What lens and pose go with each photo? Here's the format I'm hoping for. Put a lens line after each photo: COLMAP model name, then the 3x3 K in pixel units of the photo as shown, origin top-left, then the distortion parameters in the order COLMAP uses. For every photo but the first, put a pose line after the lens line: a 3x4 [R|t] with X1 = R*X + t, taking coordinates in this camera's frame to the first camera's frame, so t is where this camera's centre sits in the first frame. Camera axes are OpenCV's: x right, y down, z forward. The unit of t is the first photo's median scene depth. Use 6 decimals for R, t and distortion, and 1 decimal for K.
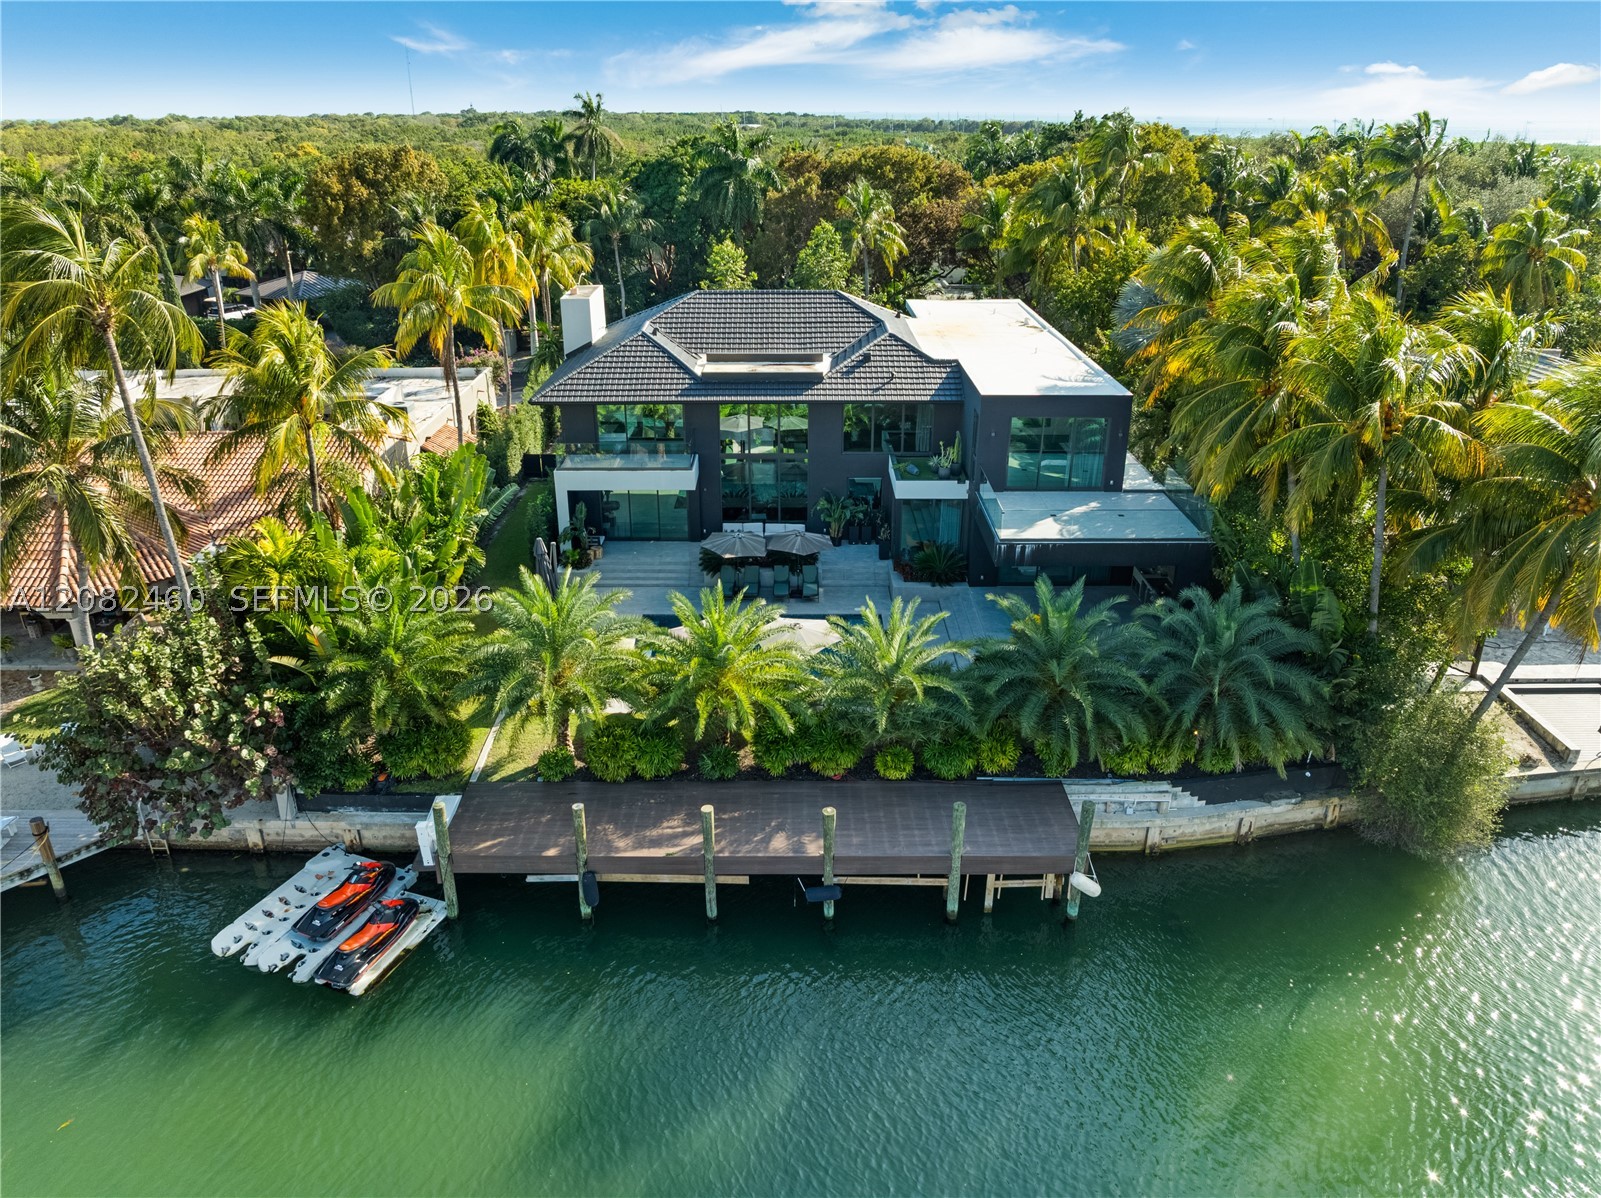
lens RADIAL K [[1130.1, 0, 795.6], [0, 1130.1, 596.2], [0, 0, 1]] dist [-0.038654, 0.002216]
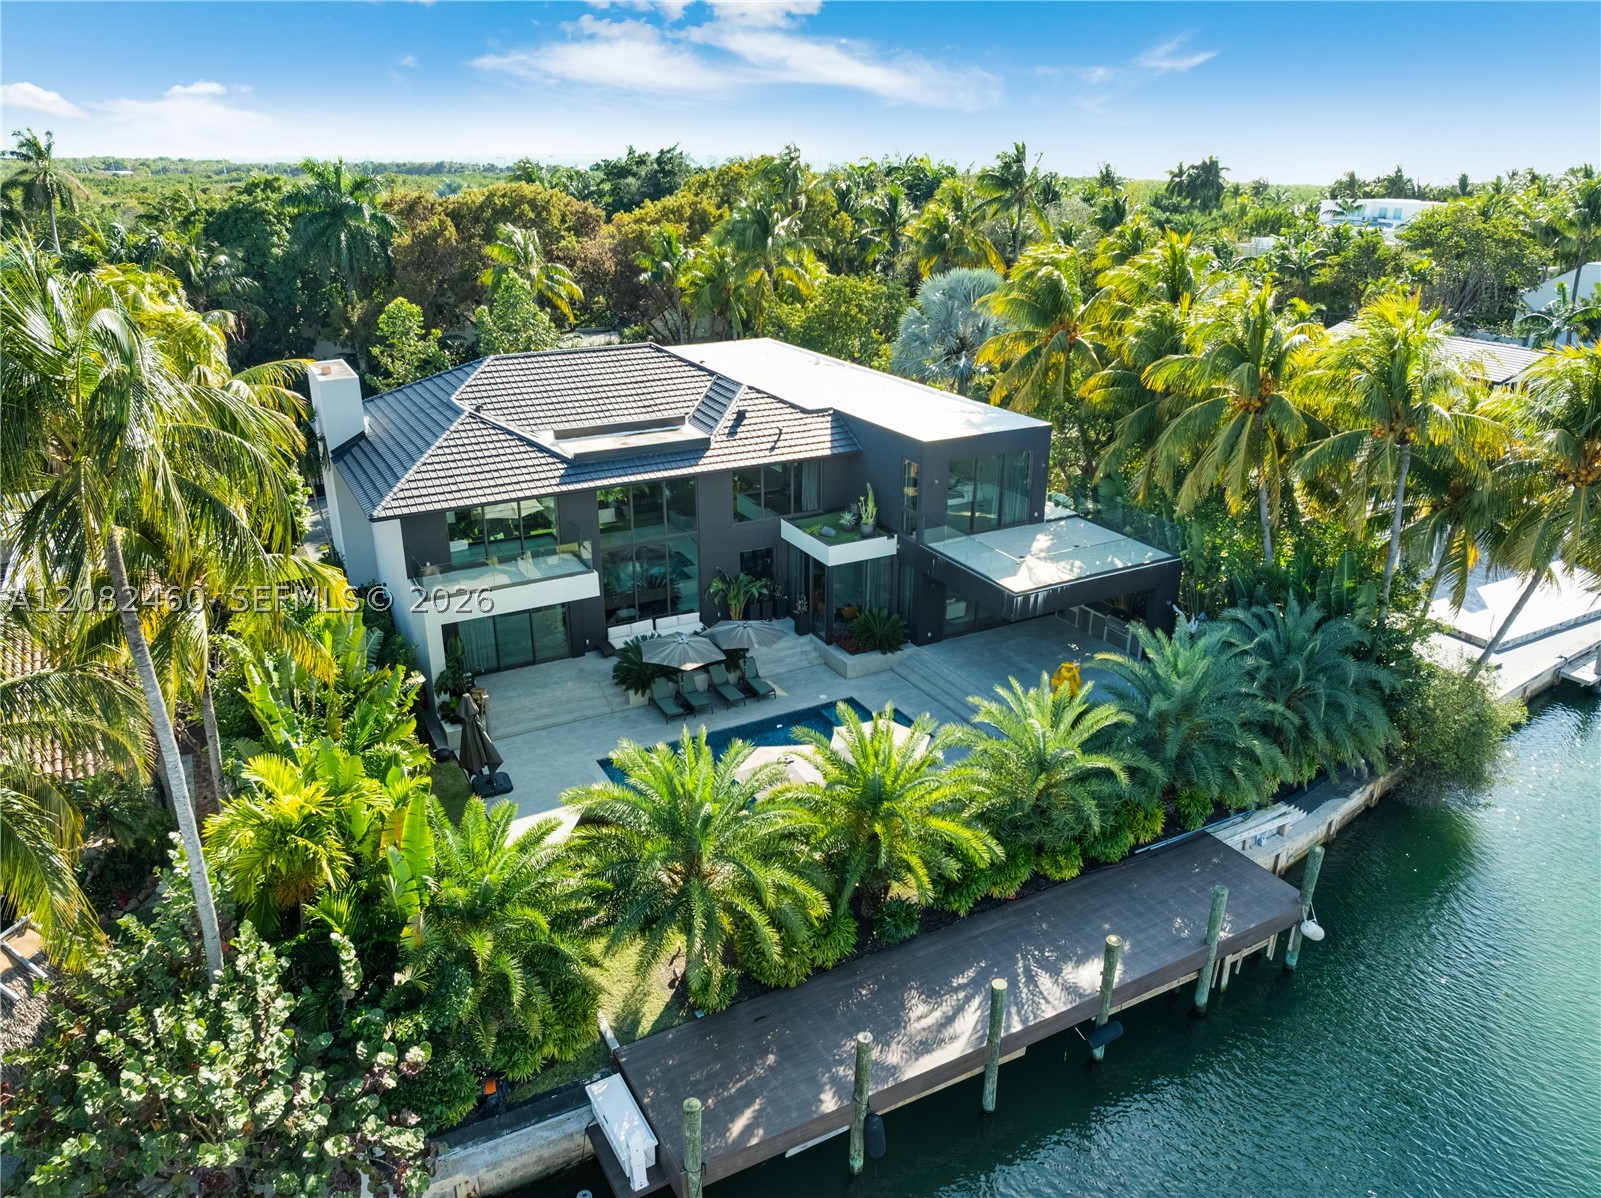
lens RADIAL K [[1130.1, 0, 795.6], [0, 1130.1, 596.2], [0, 0, 1]] dist [-0.038654, 0.002216]
pose [[0.879516, -0.173068, 0.443282, -0.453937], [0.186996, 0.982281, 0.012486, -0.107268], [-0.437588, 0.071910, 0.896295, 0.283684]]
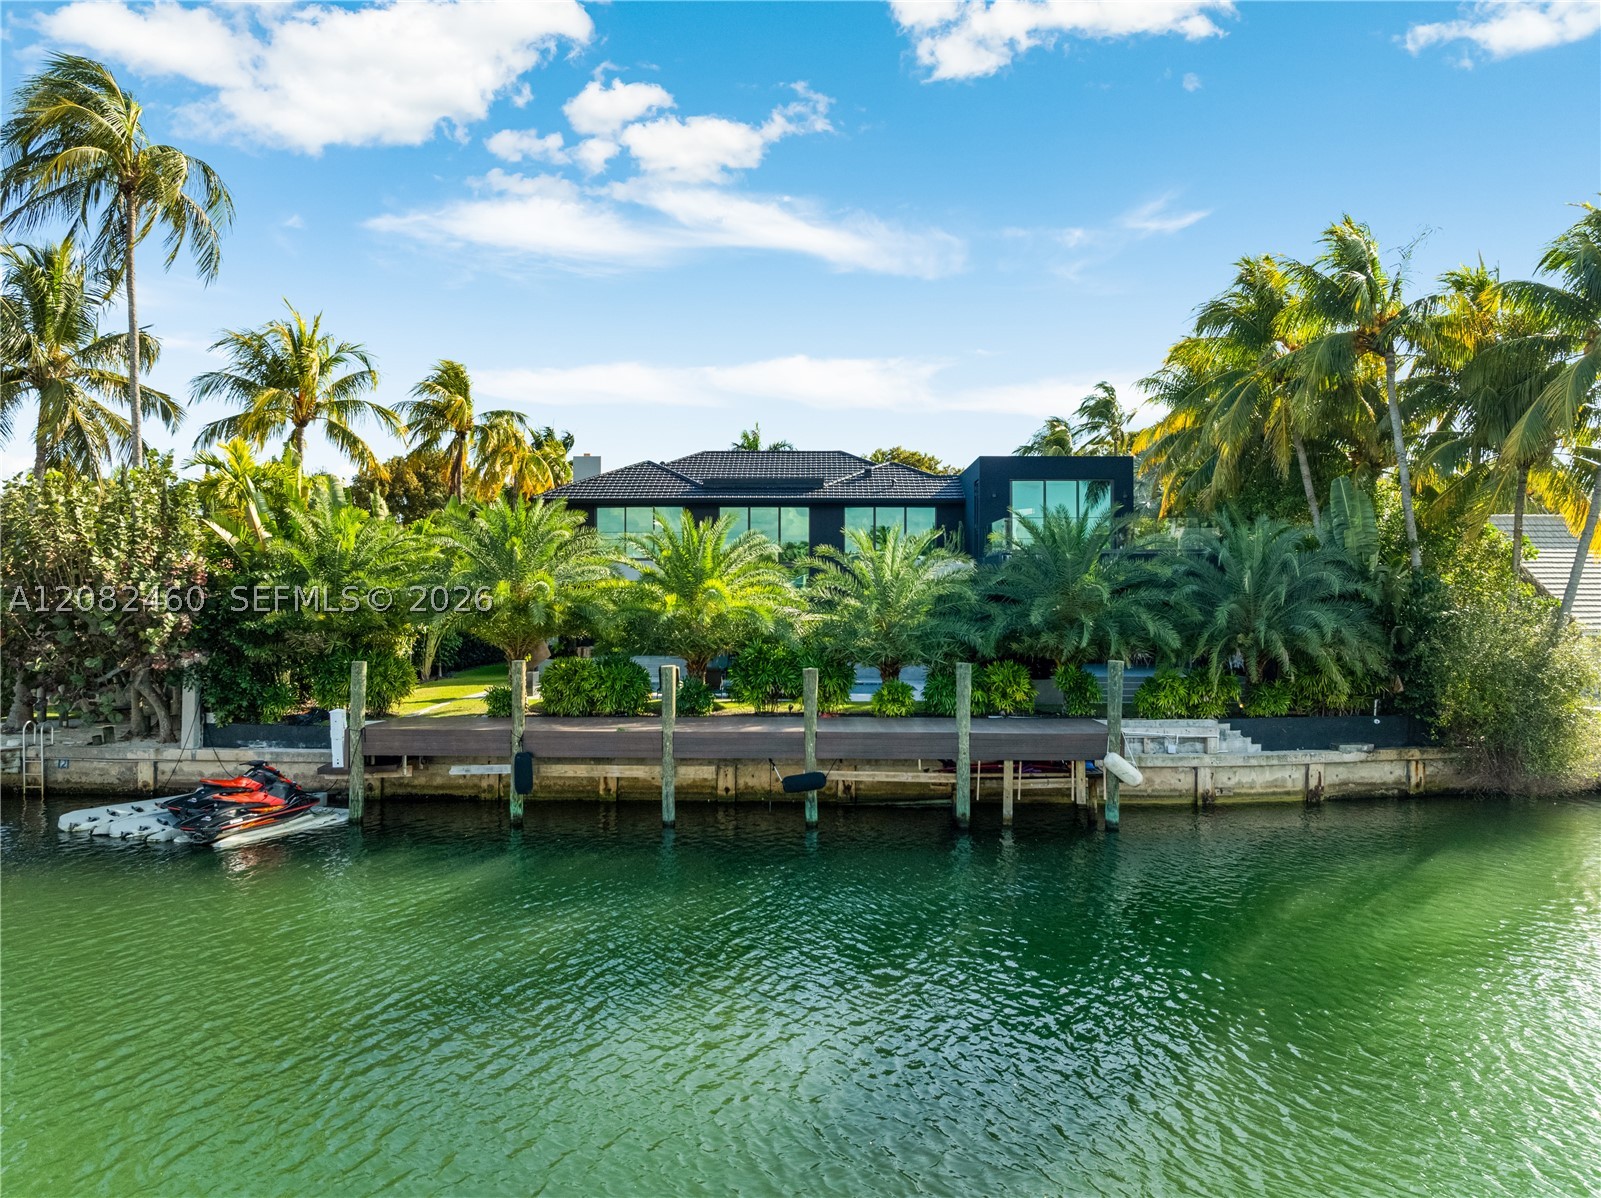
lens RADIAL K [[1130.1, 0, 795.6], [0, 1130.1, 596.2], [0, 0, 1]] dist [-0.038654, 0.002216]
pose [[0.999672, 0.000636, -0.025589, 0.035625], [-0.010956, 0.914120, -0.405297, 0.428115], [0.023133, 0.405444, 0.913827, 0.172518]]
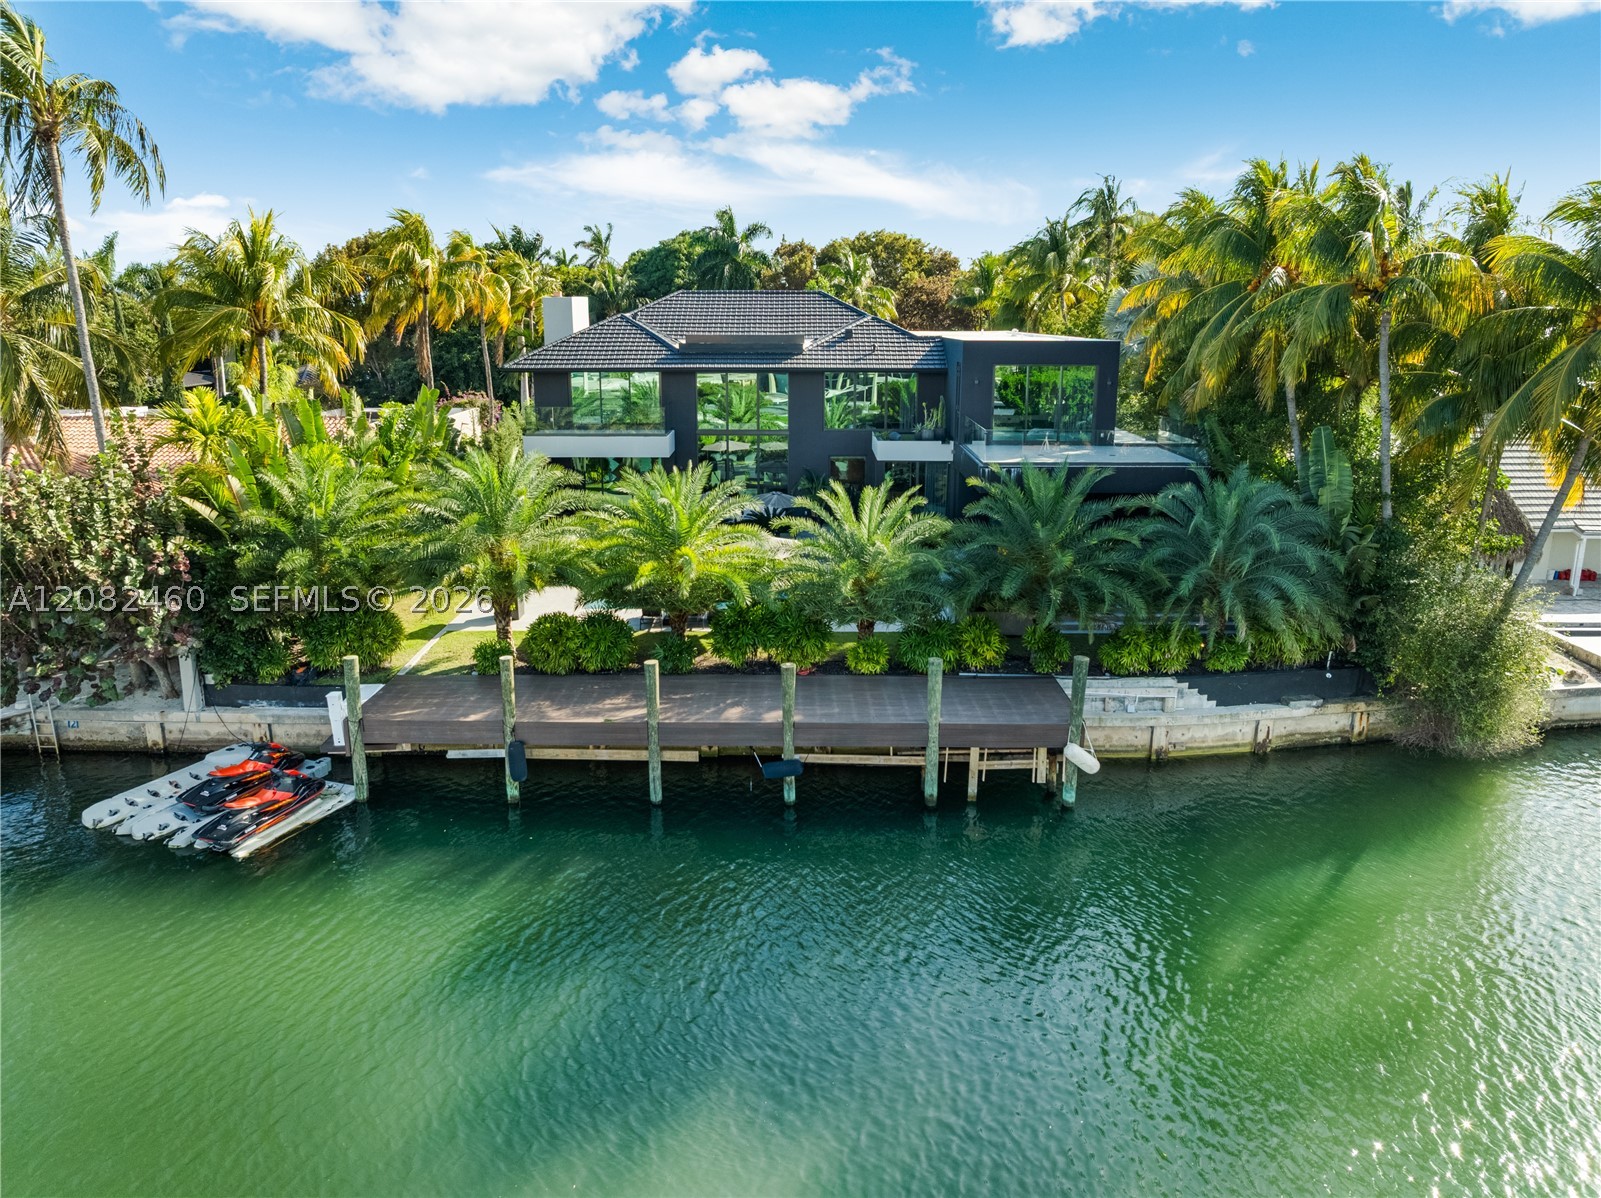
lens RADIAL K [[1130.1, 0, 795.6], [0, 1130.1, 596.2], [0, 0, 1]] dist [-0.038654, 0.002216]
pose [[0.999955, 0.003122, -0.008944, 0.038208], [-0.004547, 0.986459, -0.163943, 0.248680], [0.008311, 0.163976, 0.986429, 0.101119]]
